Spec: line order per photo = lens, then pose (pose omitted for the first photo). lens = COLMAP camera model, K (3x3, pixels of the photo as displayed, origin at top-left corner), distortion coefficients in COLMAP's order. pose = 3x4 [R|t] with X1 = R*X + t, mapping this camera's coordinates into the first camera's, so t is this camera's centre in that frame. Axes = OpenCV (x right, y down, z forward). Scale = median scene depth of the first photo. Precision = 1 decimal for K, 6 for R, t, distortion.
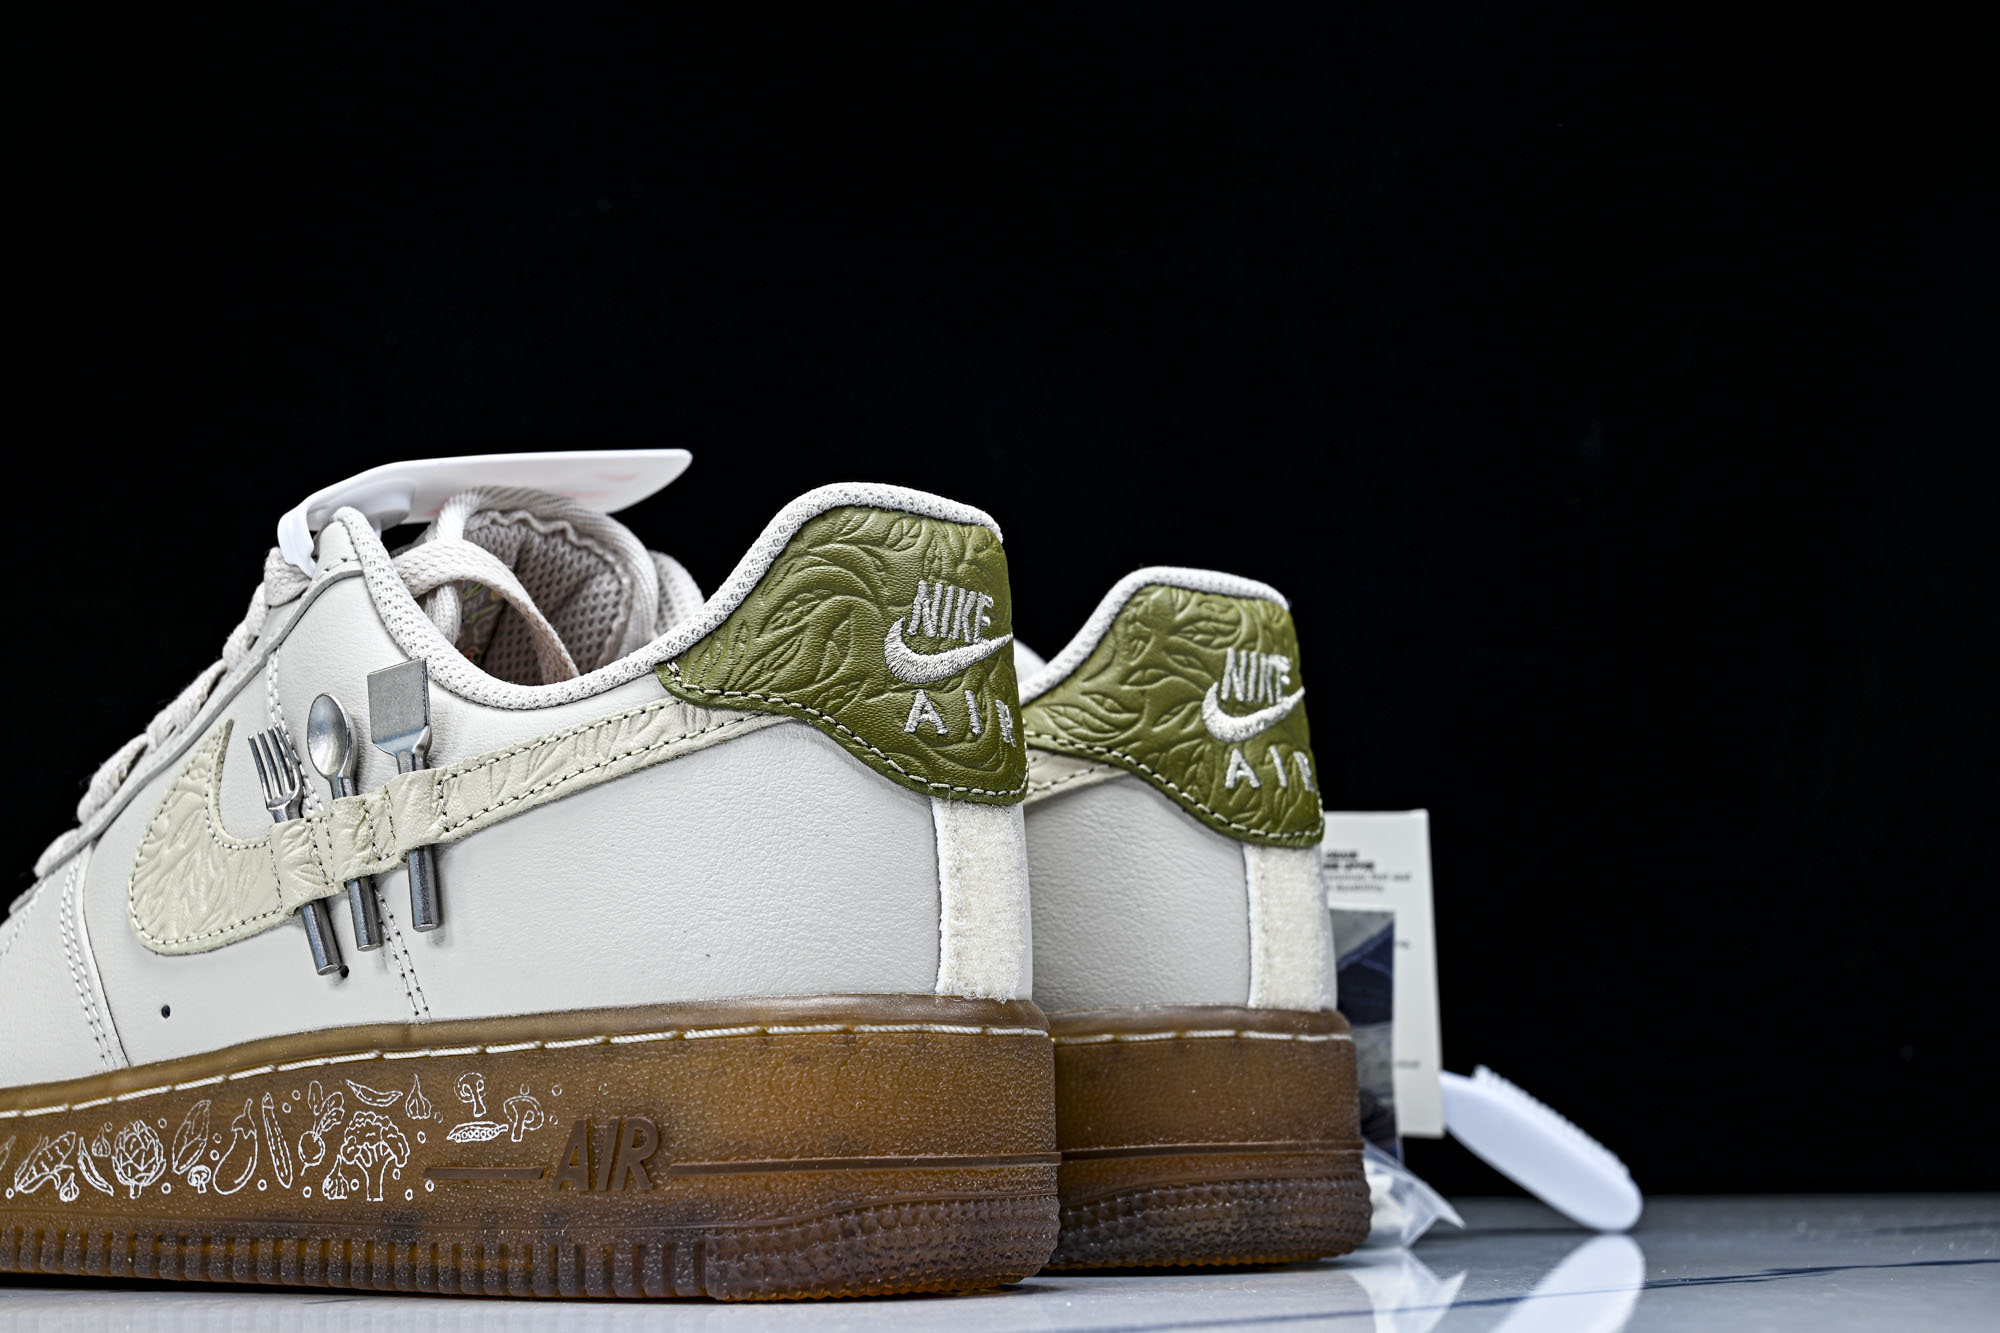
lens RADIAL K [[3098.2, 0, 1000.0], [0, 3098.2, 666.5], [0, 0, 1]] dist [-0.016347, 0.133399]
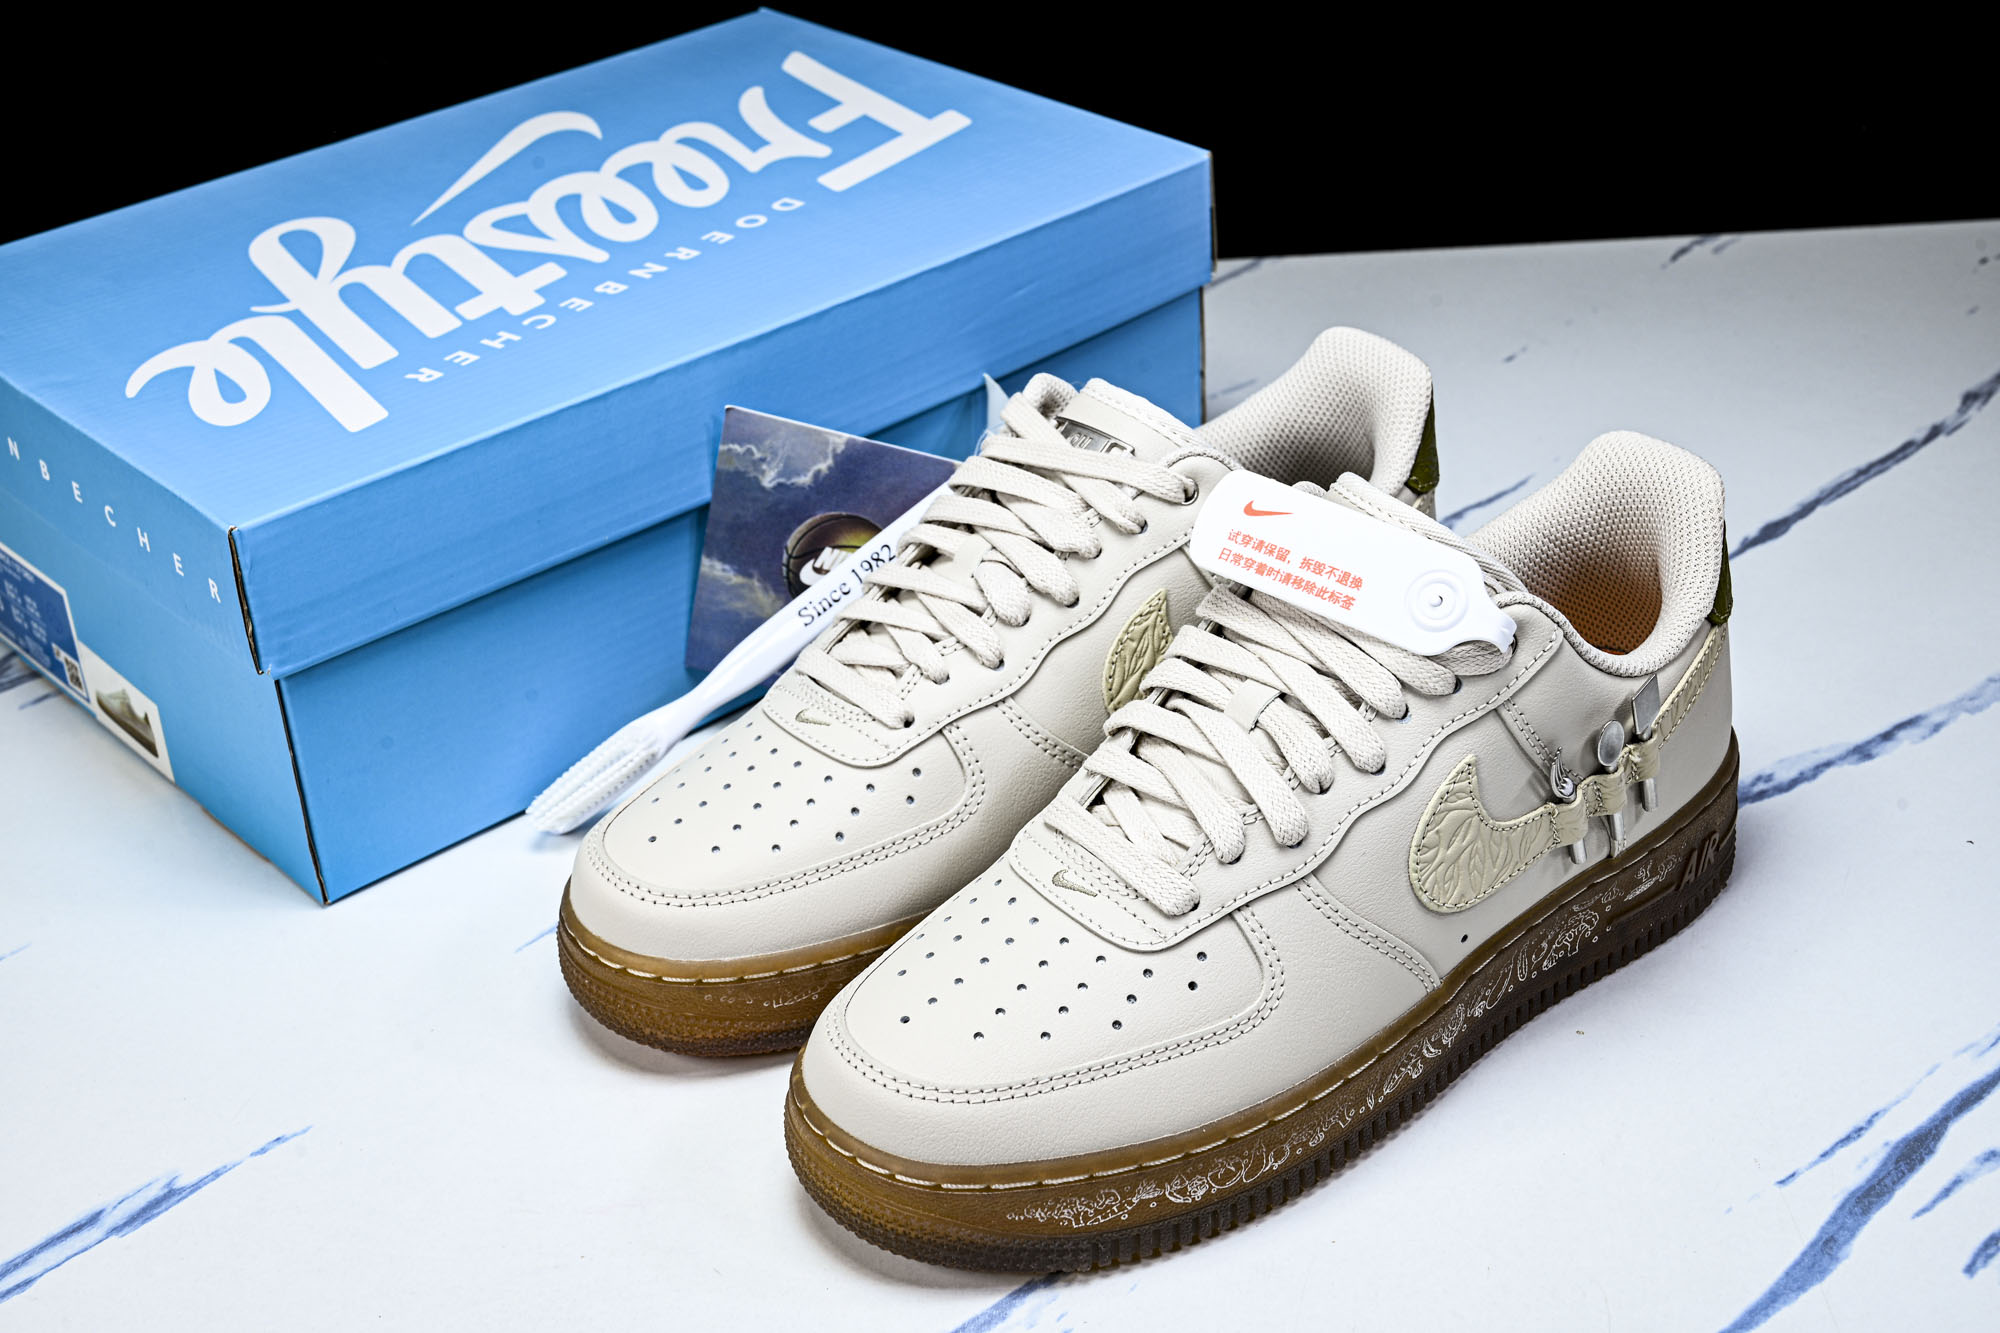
lens RADIAL K [[2789.0, 0, 1000.0], [0, 2789.0, 666.5], [0, 0, 1]] dist [0.124872, -0.000898]
pose [[0.247241, -0.495100, 0.832915, -1.458937], [-0.090199, 0.844110, 0.528529, -0.732747], [-0.964747, -0.205802, 0.164041, 1.067027]]
